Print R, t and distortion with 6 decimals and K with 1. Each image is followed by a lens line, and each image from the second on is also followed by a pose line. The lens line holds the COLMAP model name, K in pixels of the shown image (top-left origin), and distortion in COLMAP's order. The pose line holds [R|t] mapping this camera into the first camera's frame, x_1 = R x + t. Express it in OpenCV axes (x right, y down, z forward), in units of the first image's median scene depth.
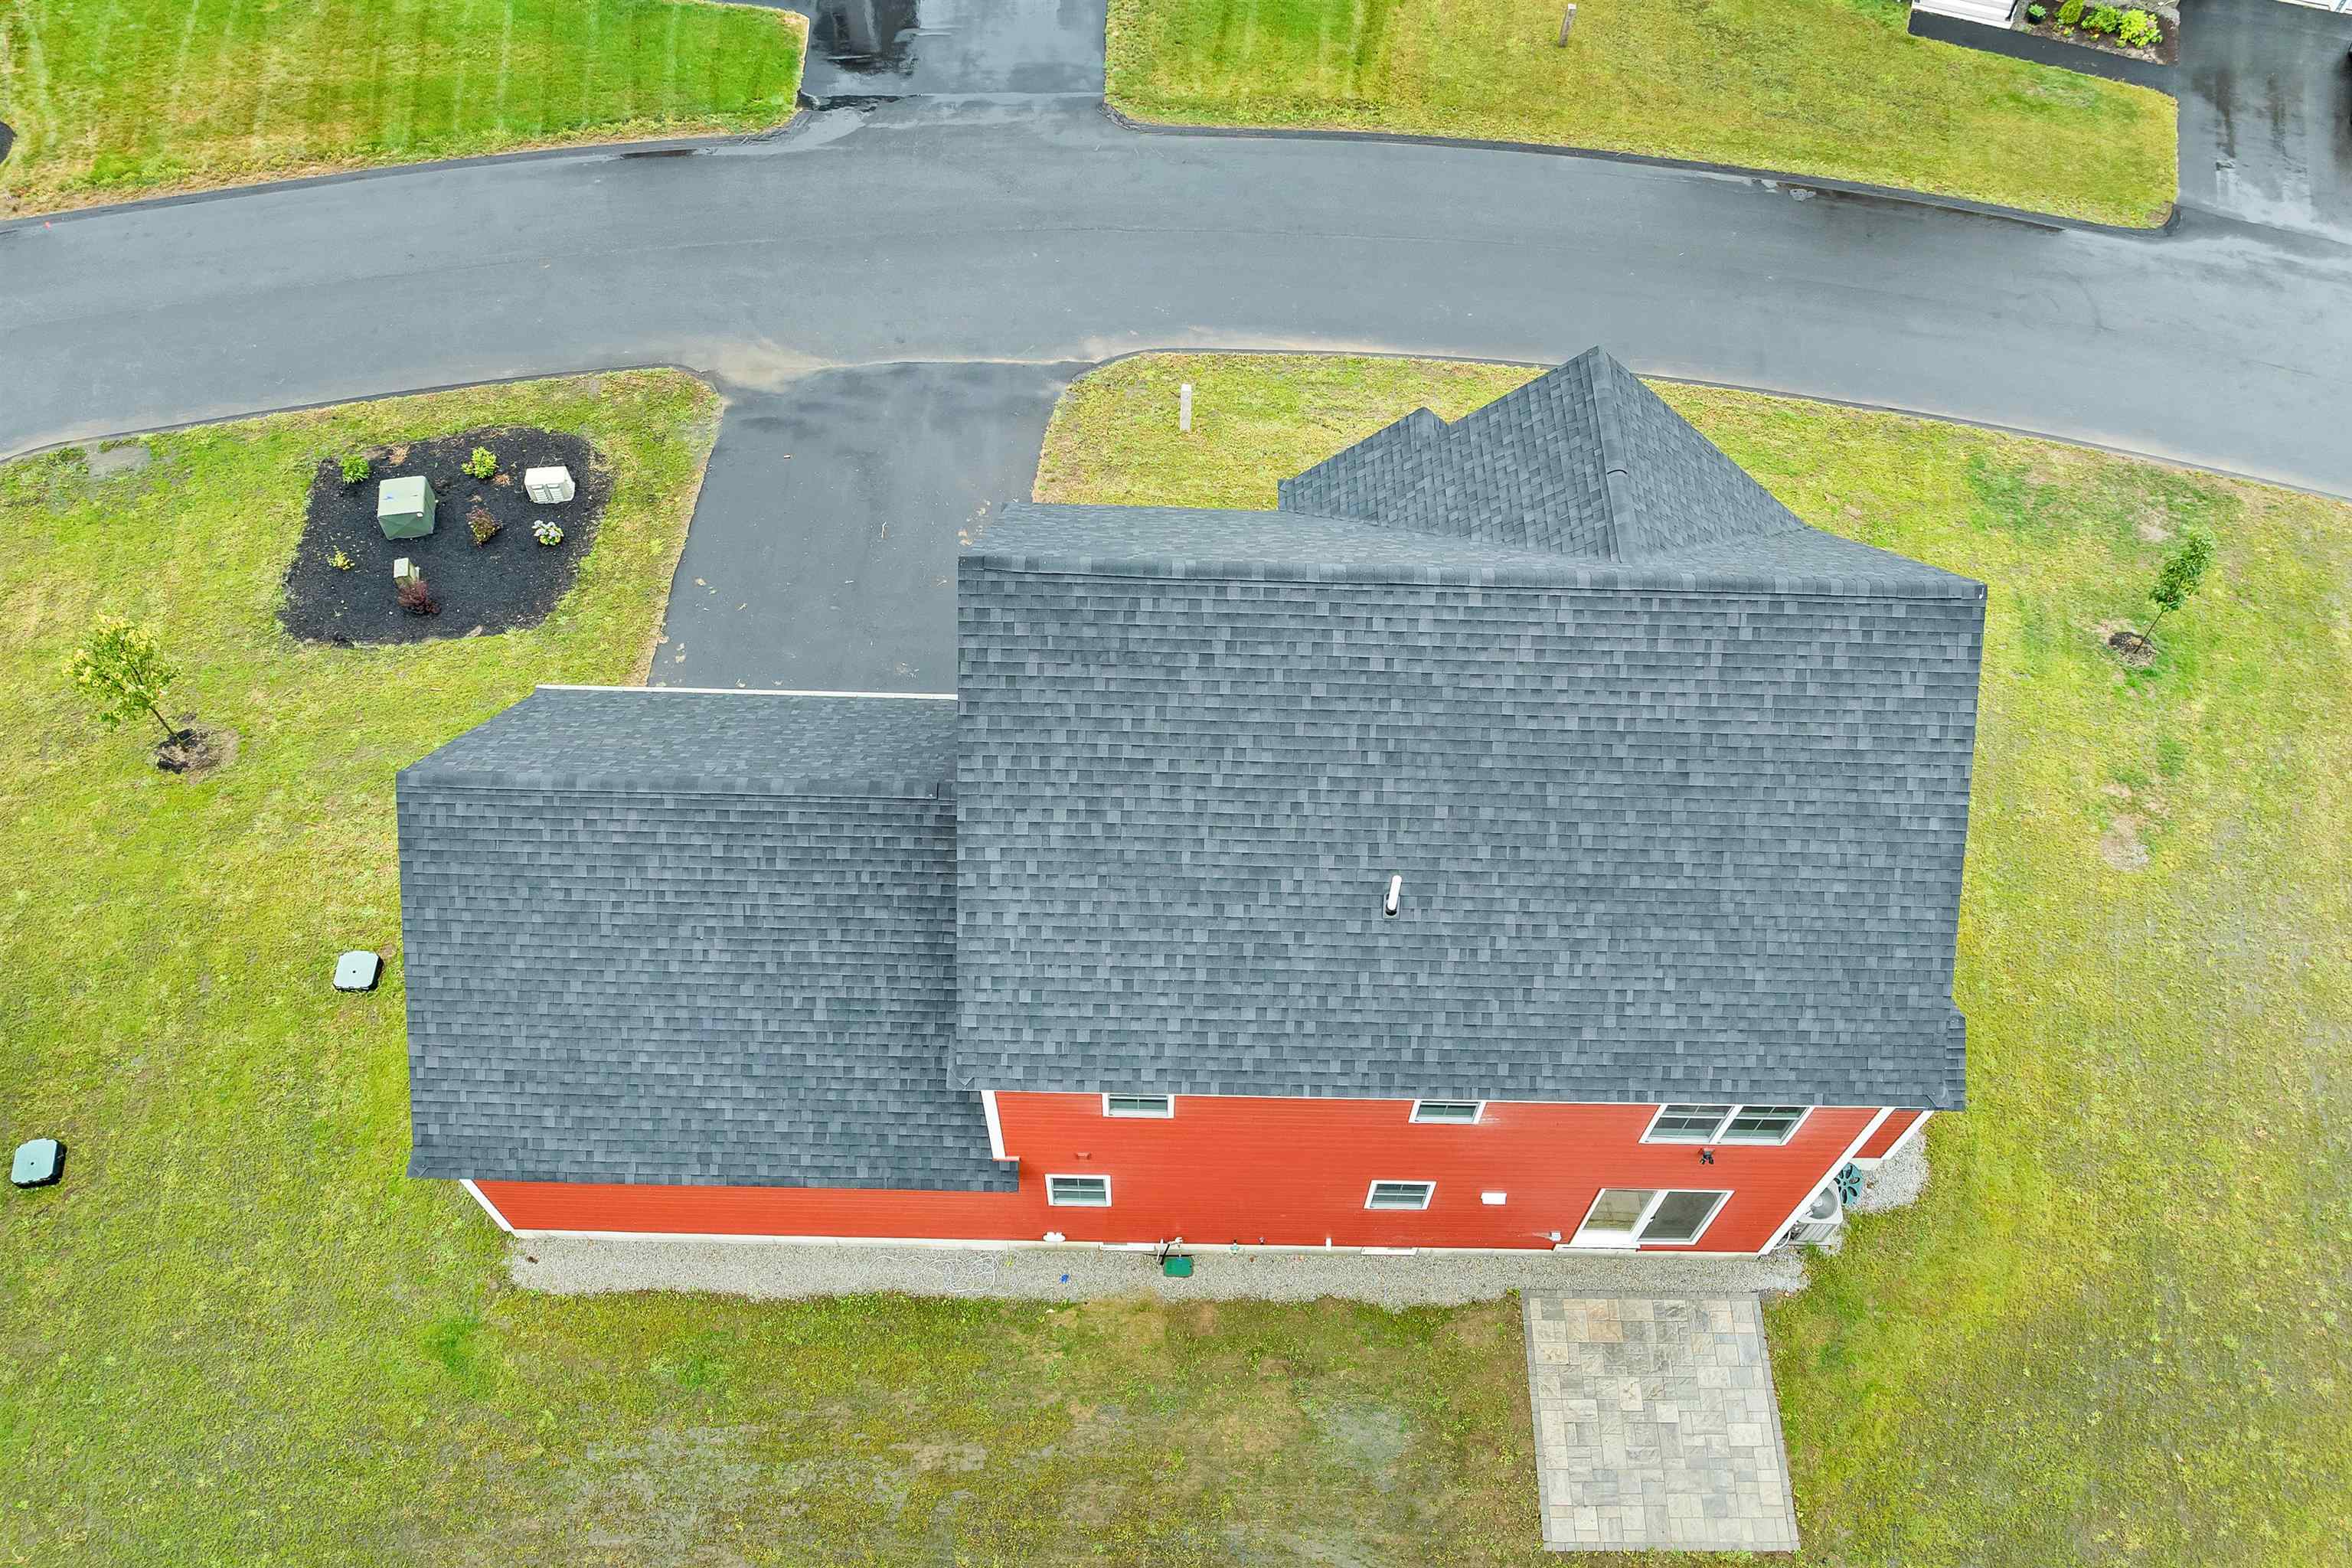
lens RADIAL K [[1730.0, 0, 1212.1], [0, 1730.0, 932.0], [0, 0, 1]] dist [-0.035810, 0.000435]
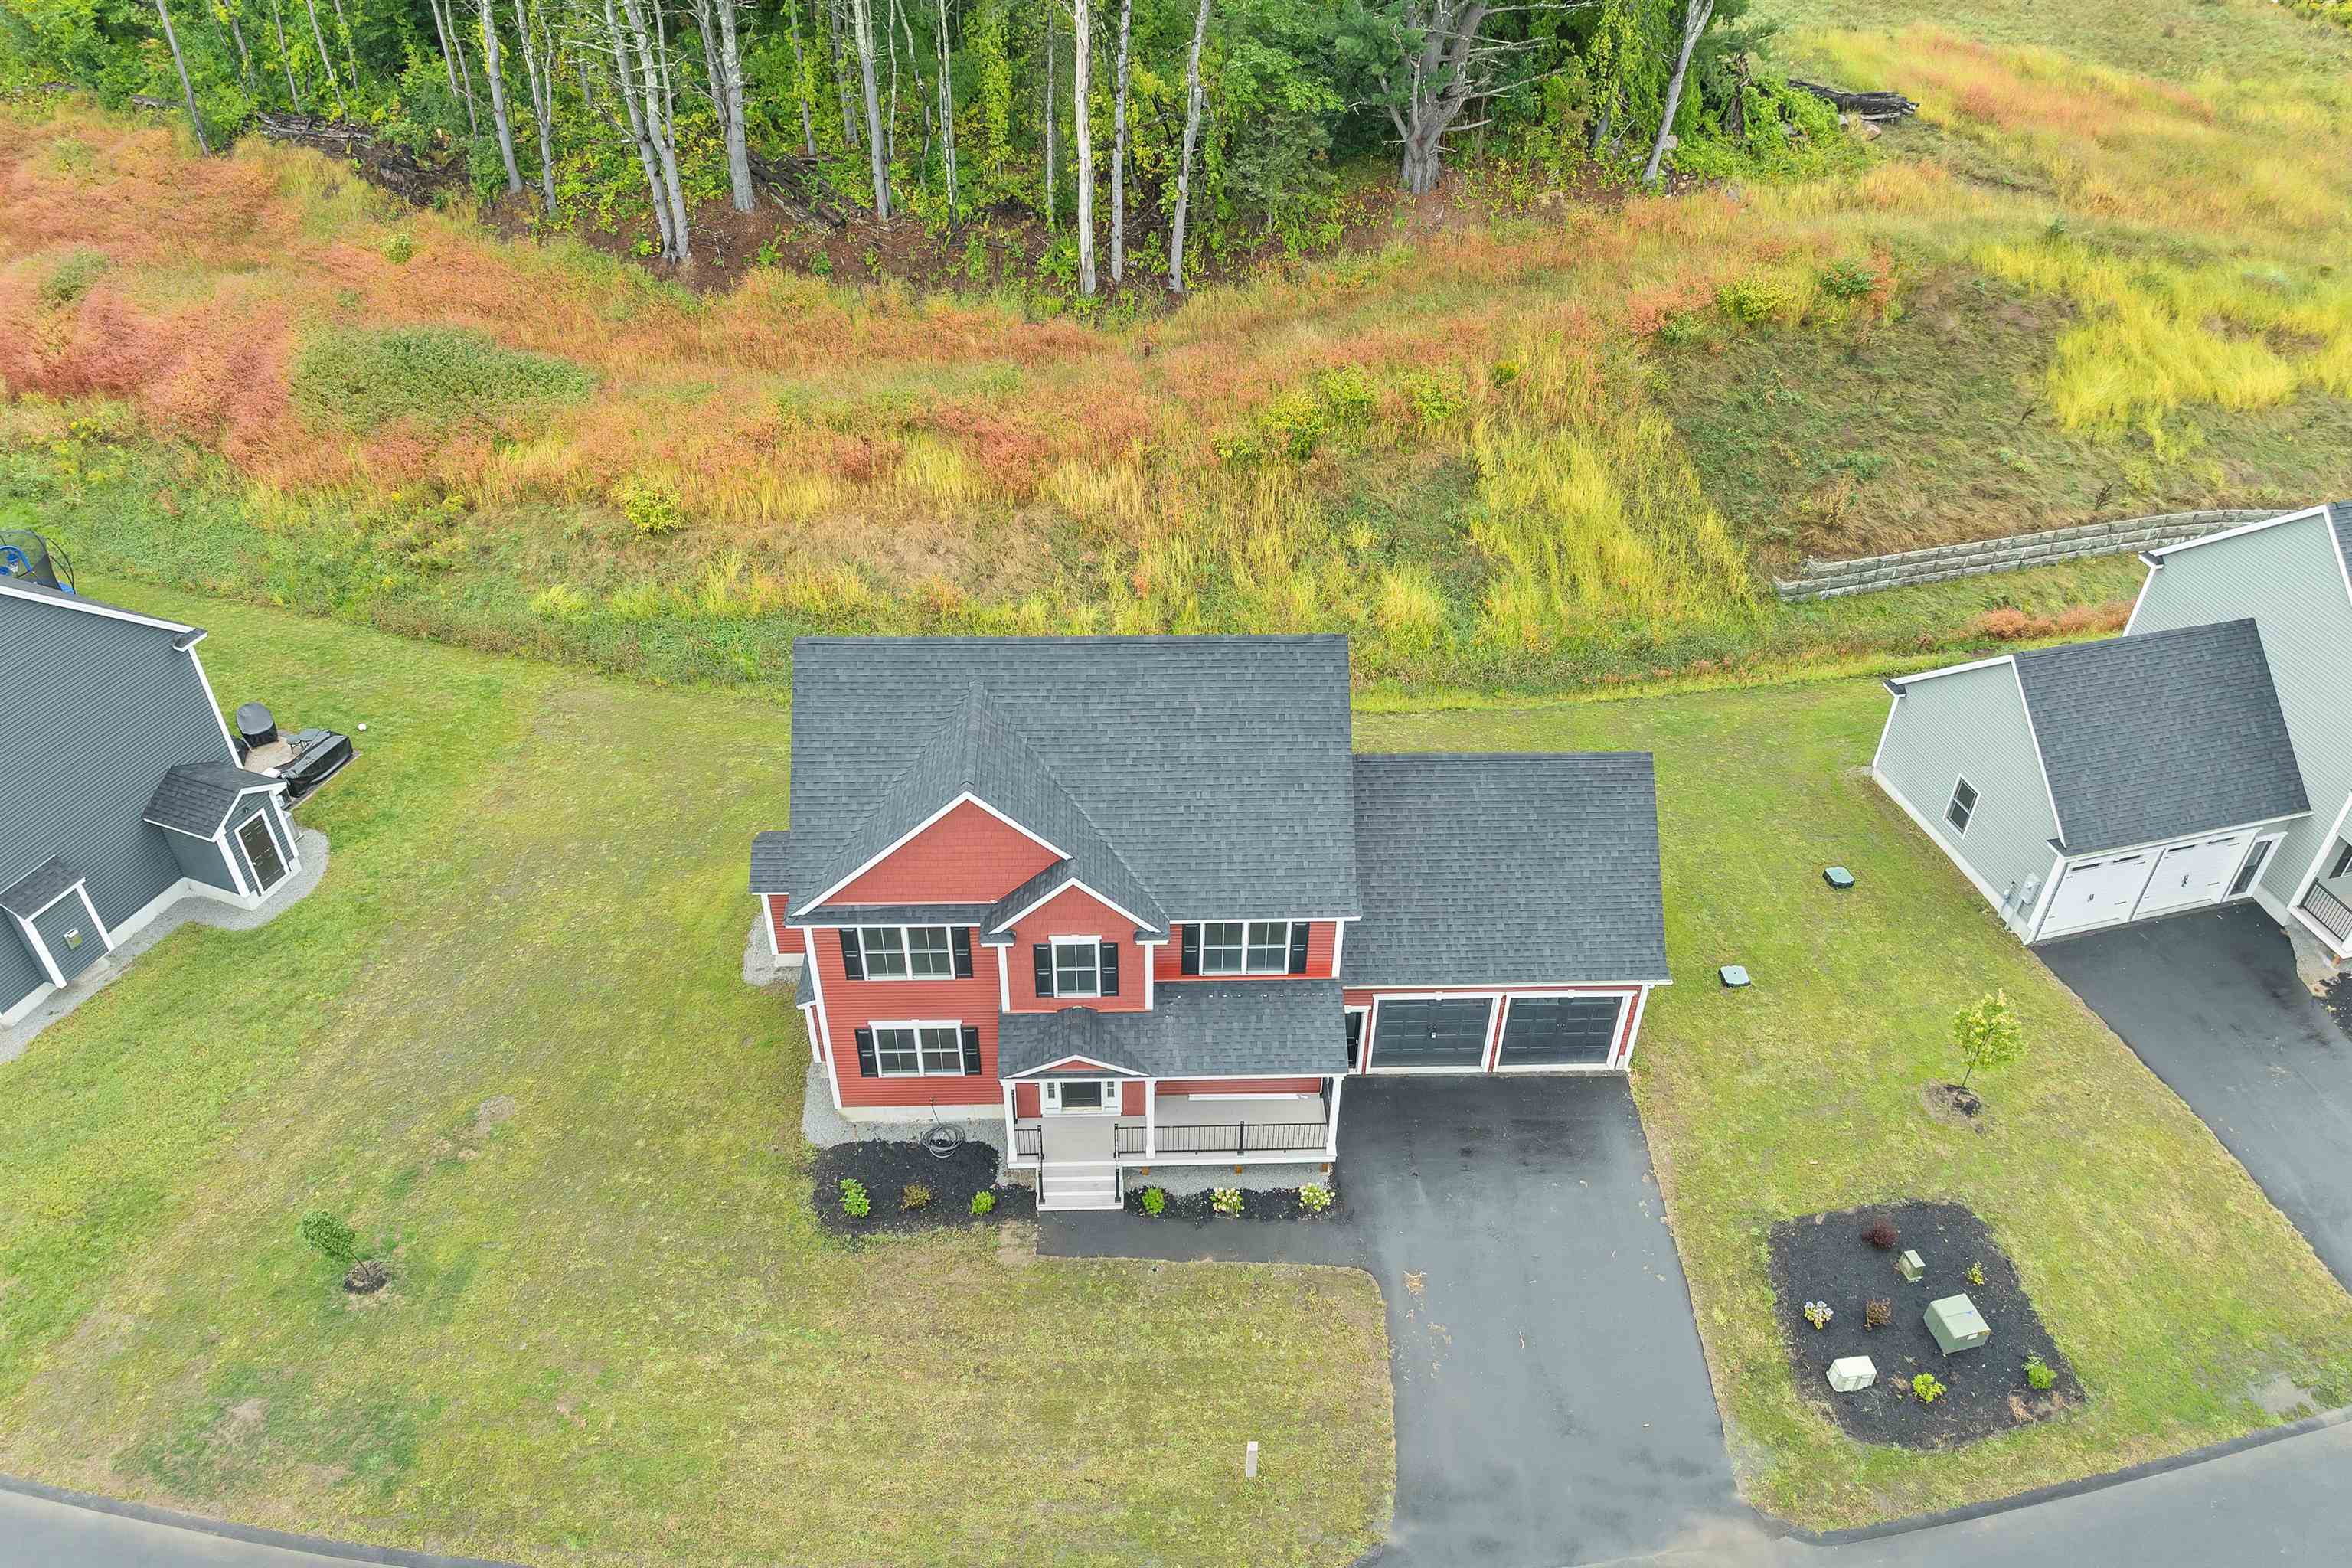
lens RADIAL K [[1730.0, 0, 1221.1], [0, 1730.0, 934.7], [0, 0, 1]] dist [-0.035810, 0.000435]
pose [[-0.996726, -0.007407, -0.080511, 0.088553], [-0.077967, -0.175547, 0.981379, -1.315143], [-0.021402, 0.984443, 0.174394, 0.615260]]
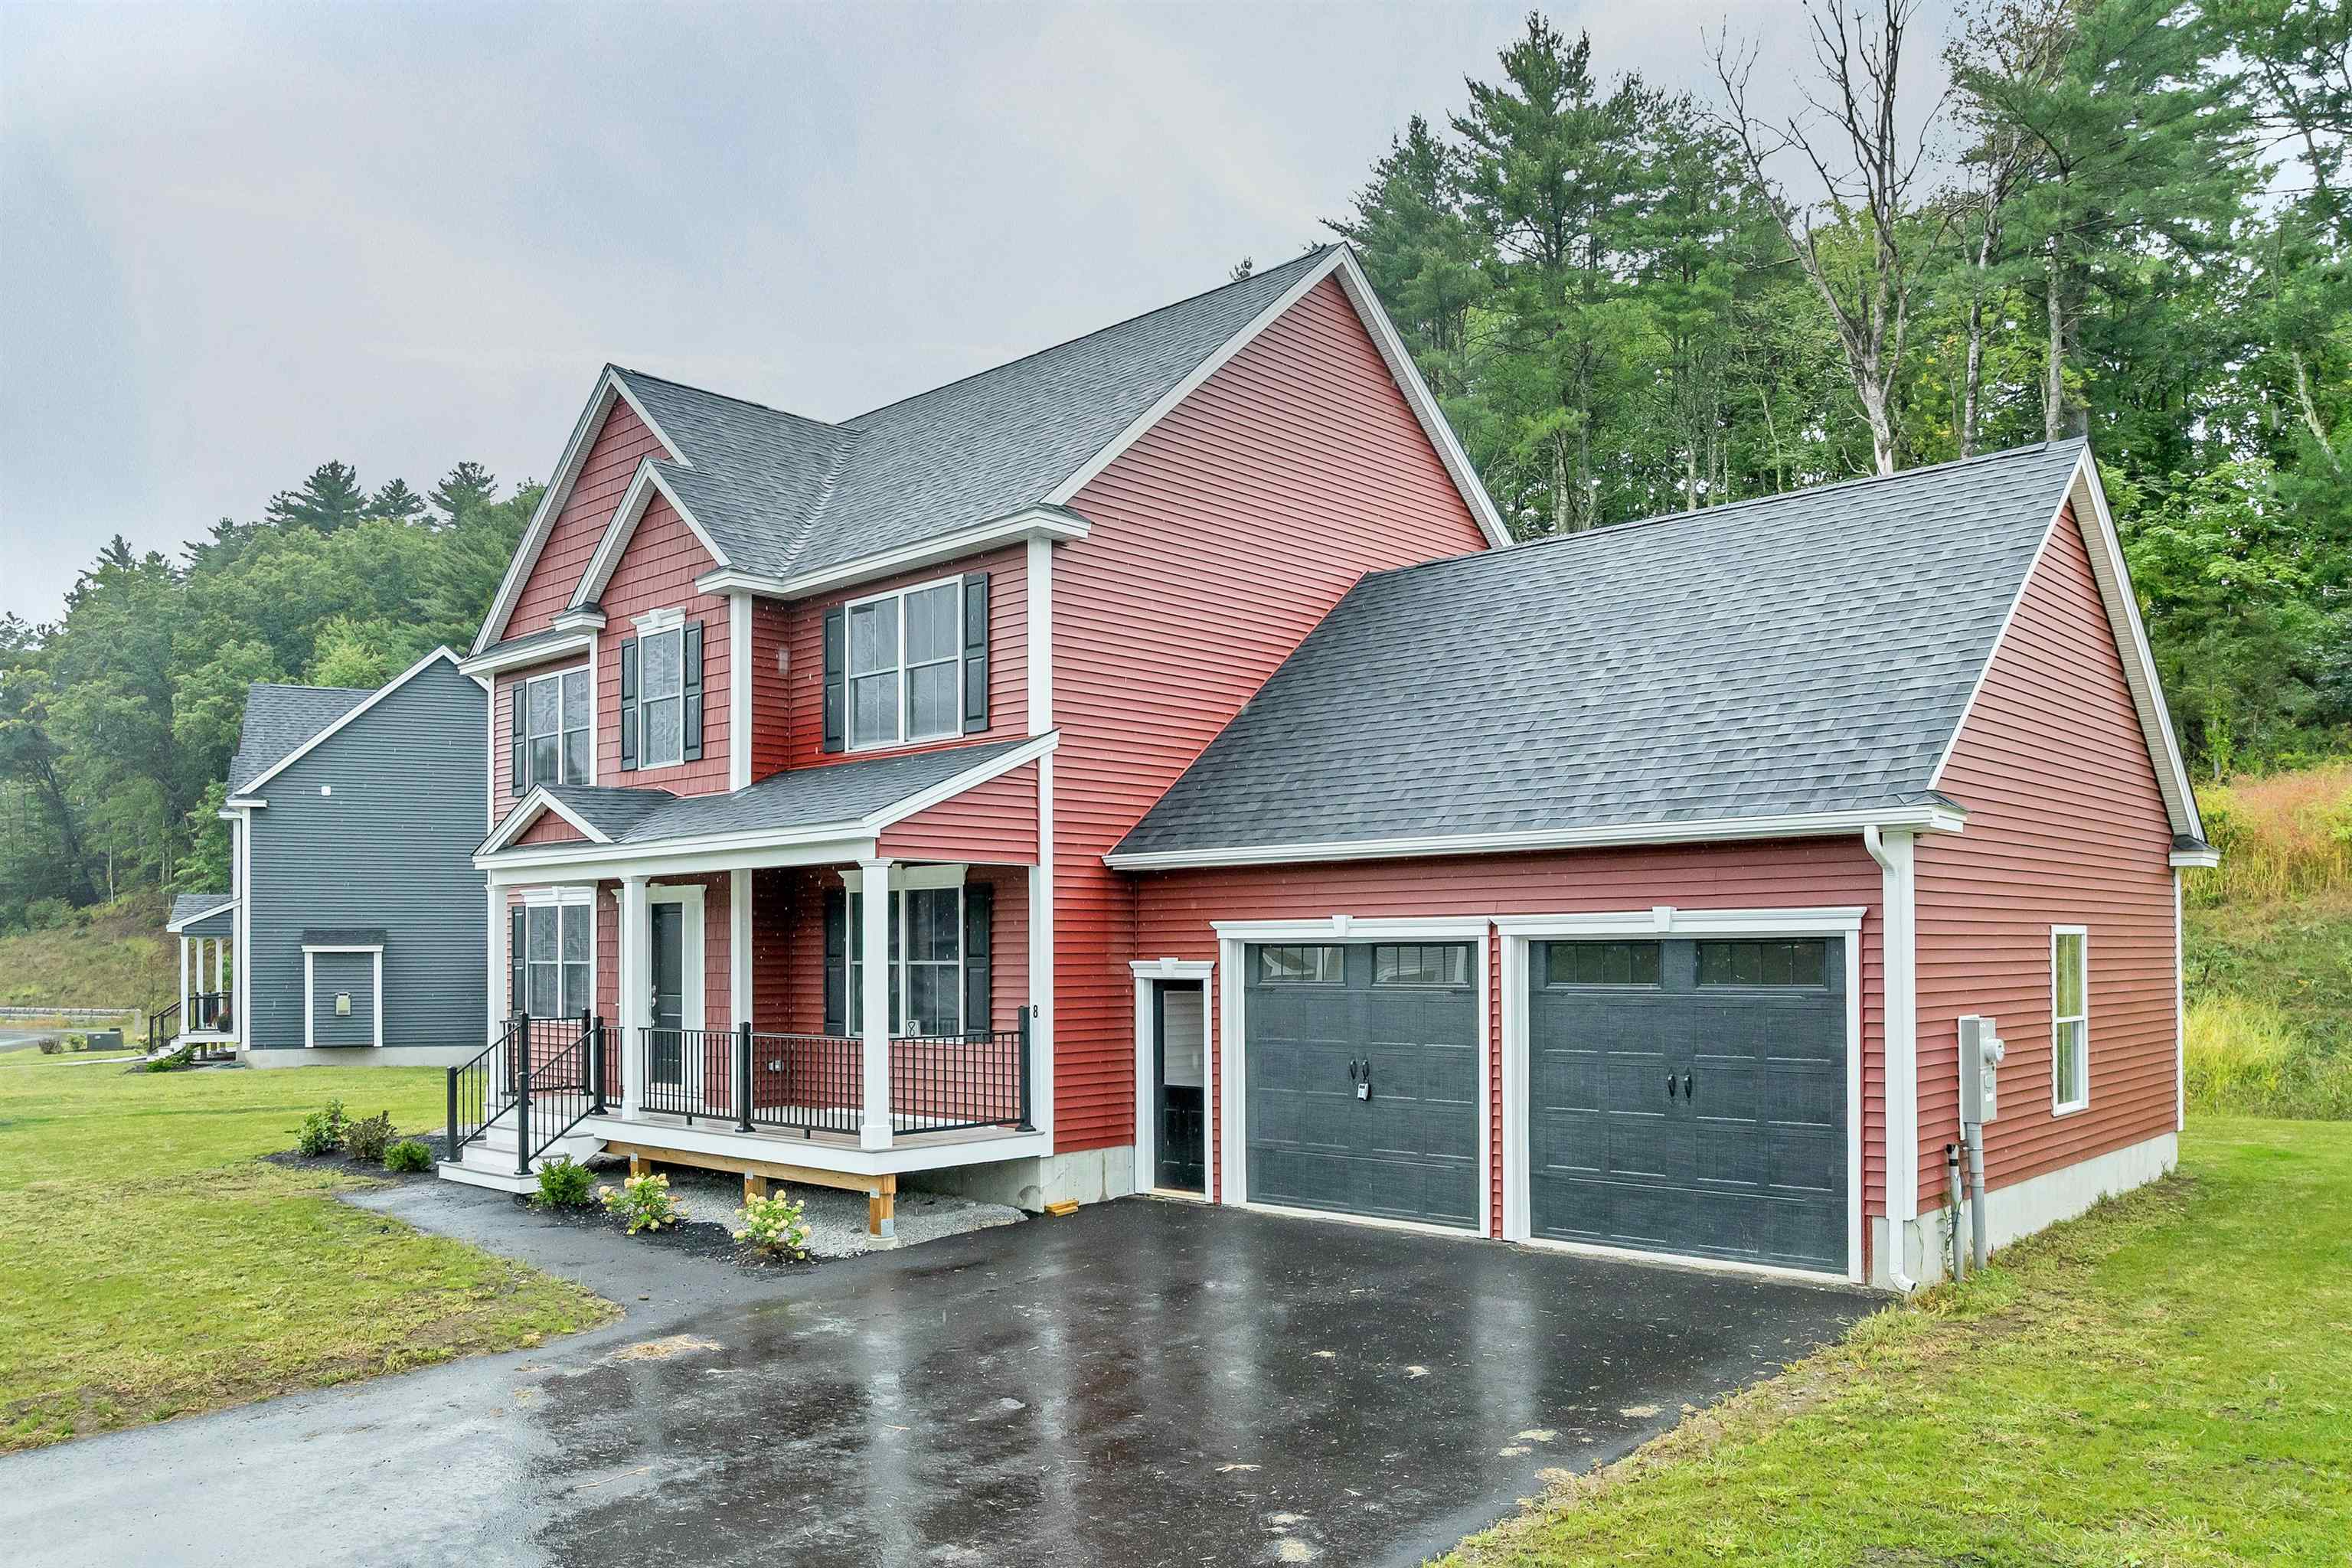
lens RADIAL K [[1730.0, 0, 1196.2], [0, 1730.0, 936.1], [0, 0, 1]] dist [-0.035810, 0.000435]
pose [[-0.738413, -0.026069, 0.673844, -0.465802], [0.565497, 0.520428, 0.639818, -0.427740], [-0.367367, 0.853507, -0.369549, 1.069060]]
